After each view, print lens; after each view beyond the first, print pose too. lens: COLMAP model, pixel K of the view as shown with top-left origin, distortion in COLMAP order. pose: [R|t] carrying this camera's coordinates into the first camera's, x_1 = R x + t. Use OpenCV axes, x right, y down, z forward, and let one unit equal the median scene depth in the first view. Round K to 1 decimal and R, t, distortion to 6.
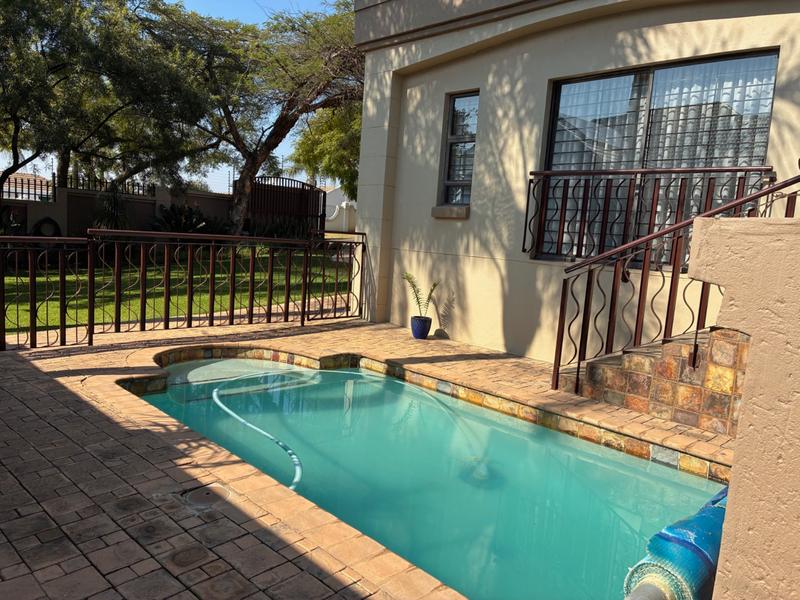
lens RADIAL K [[601.5, 0, 397.8], [0, 601.5, 330.3], [0, 0, 1]] dist [0.004037, 0.000806]
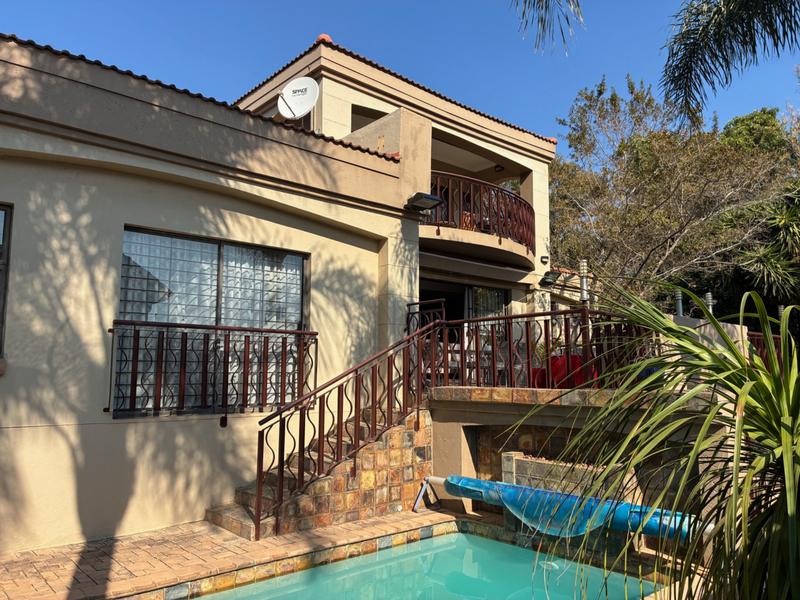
lens RADIAL K [[601.5, 0, 397.8], [0, 601.5, 330.3], [0, 0, 1]] dist [0.004037, 0.000806]
pose [[0.044168, 0.005565, 0.999009, -0.639478], [0.165297, 0.986161, -0.012802, -0.170408], [-0.985254, 0.165699, 0.042637, 0.560337]]
